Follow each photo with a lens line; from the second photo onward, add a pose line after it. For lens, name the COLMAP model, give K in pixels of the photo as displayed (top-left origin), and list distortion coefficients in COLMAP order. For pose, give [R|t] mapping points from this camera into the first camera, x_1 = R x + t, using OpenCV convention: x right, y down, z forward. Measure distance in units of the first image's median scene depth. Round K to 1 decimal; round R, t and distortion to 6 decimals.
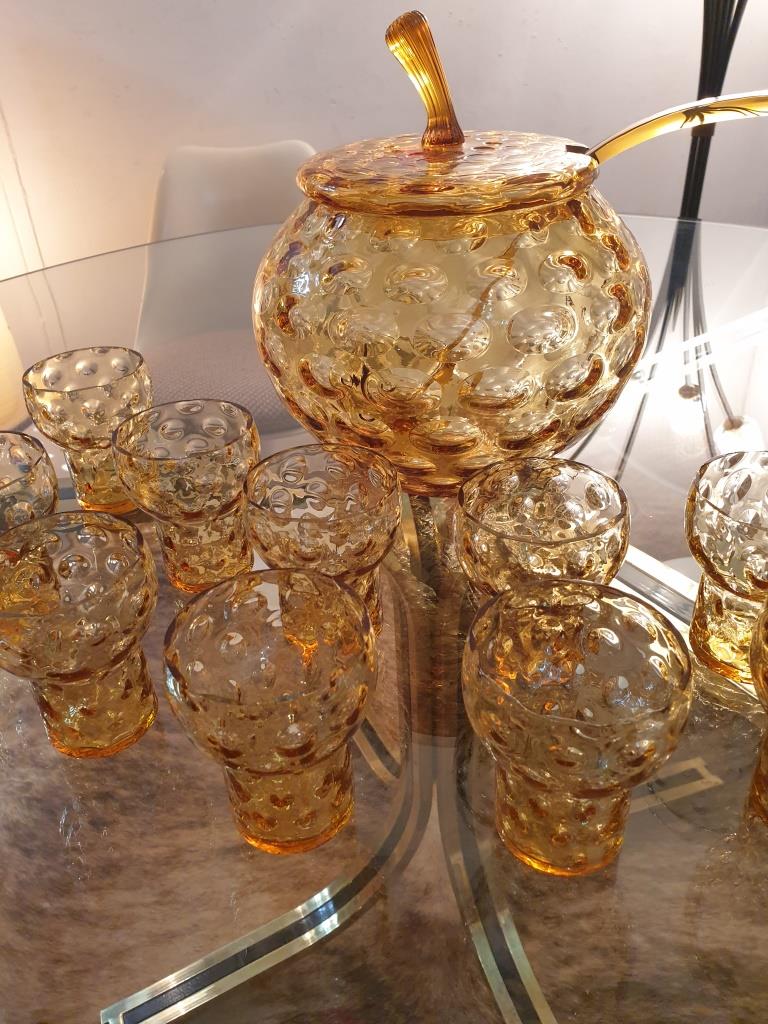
lens RADIAL K [[833.1, 0, 379.0], [0, 833.1, 506.4], [0, 0, 1]] dist [0.024374, 0.020539]
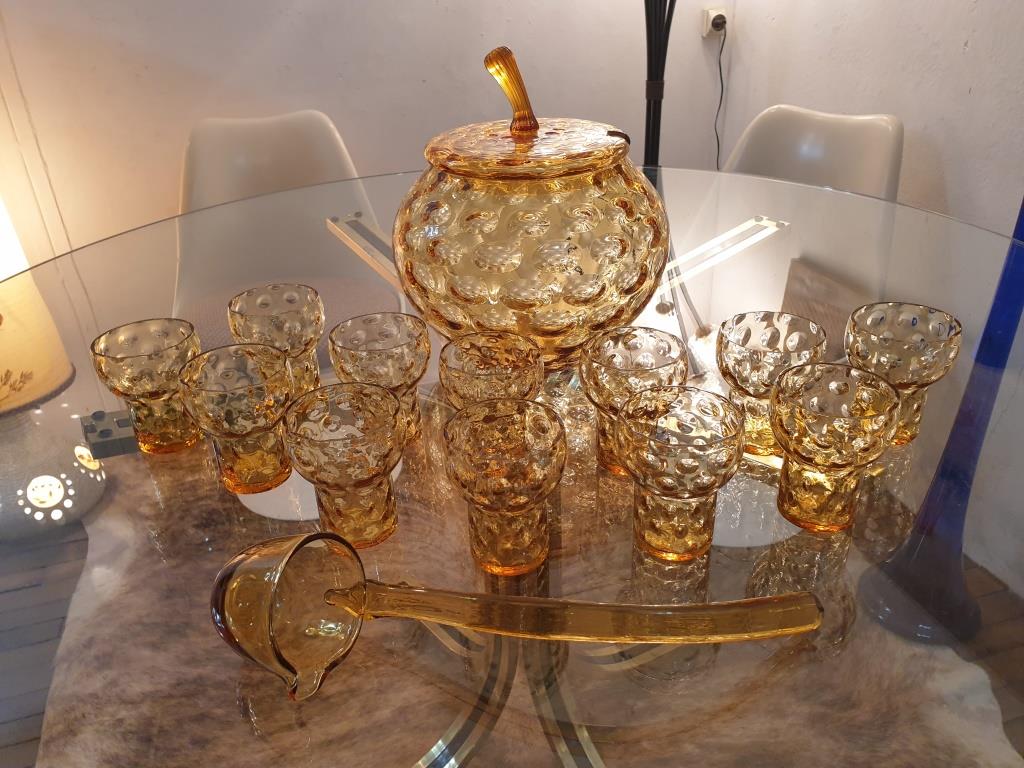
lens RADIAL K [[833.1, 0, 518.8], [0, 833.1, 390.9], [0, 0, 1]] dist [0.024374, 0.020539]
pose [[0.977156, -0.091948, 0.191603, -0.118424], [0.105207, 0.992627, -0.060196, 0.049156], [-0.184655, 0.078979, 0.979625, -0.181731]]
